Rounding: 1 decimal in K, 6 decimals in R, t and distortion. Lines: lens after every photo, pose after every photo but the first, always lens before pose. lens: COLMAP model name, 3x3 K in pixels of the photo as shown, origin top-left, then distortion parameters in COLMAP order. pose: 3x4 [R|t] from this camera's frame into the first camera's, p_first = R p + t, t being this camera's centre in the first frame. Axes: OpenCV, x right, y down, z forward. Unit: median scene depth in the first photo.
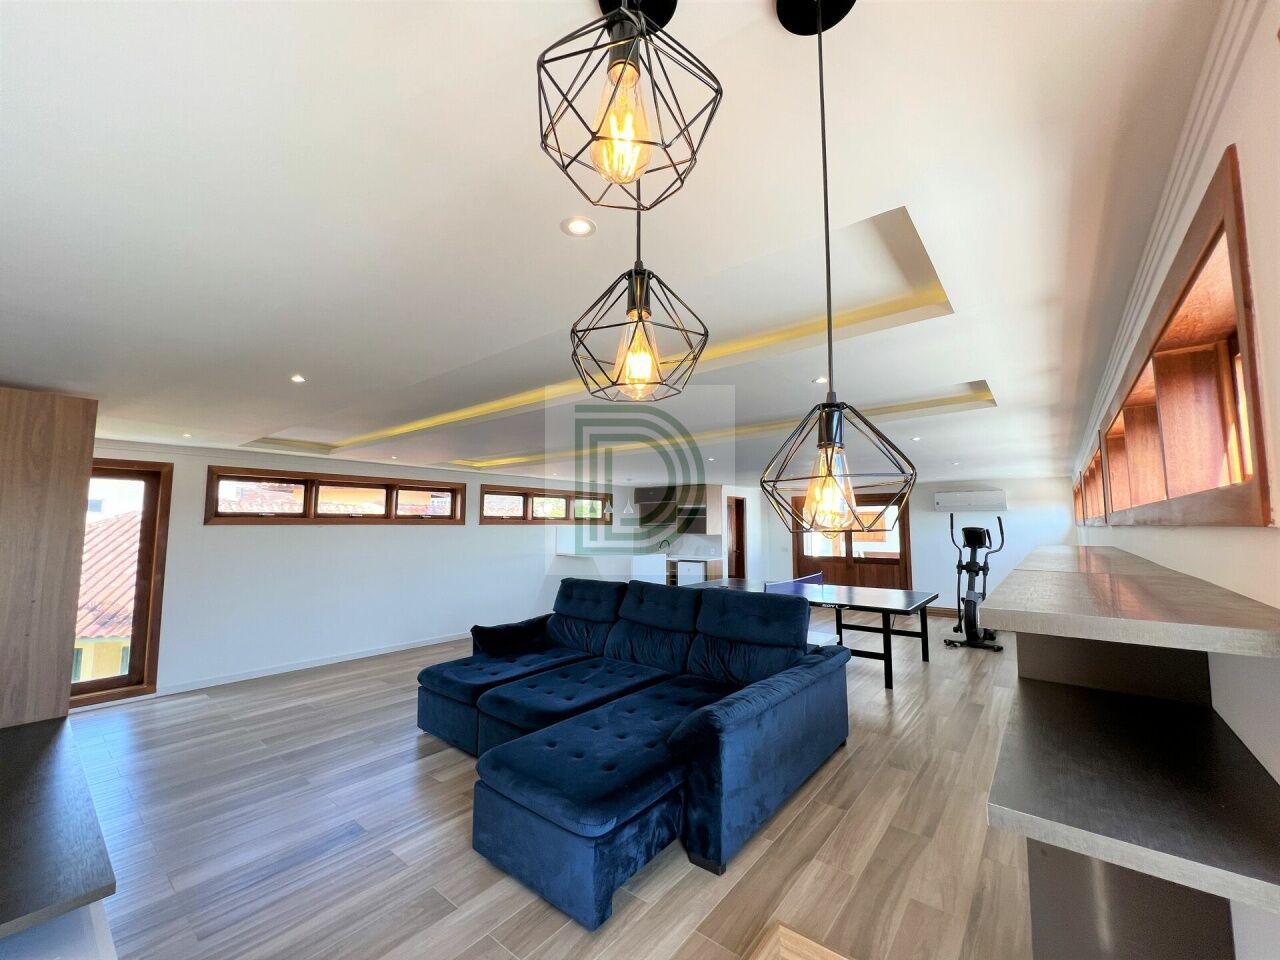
lens RADIAL K [[517.7, 0, 635.1], [0, 517.7, 480.7], [0, 0, 1]] dist [0.000733, 0.001082]
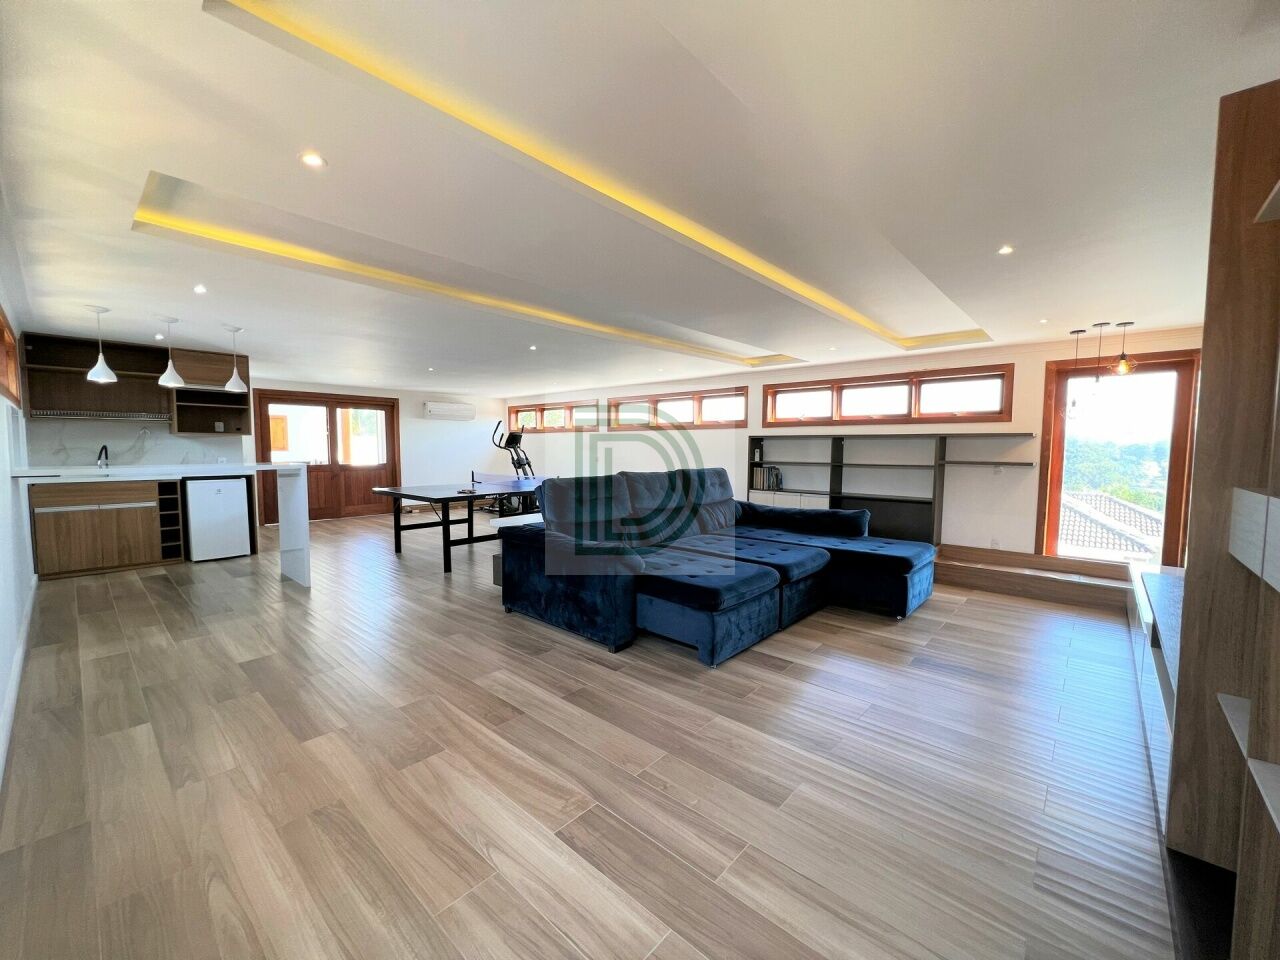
lens RADIAL K [[517.7, 0, 636.0], [0, 517.7, 480.1], [0, 0, 1]] dist [0.000733, 0.001082]
pose [[0.039694, -0.067637, 0.996920, -0.926109], [-0.095062, 0.992925, 0.071151, 0.128219], [-0.994680, -0.097593, 0.032983, 0.887350]]
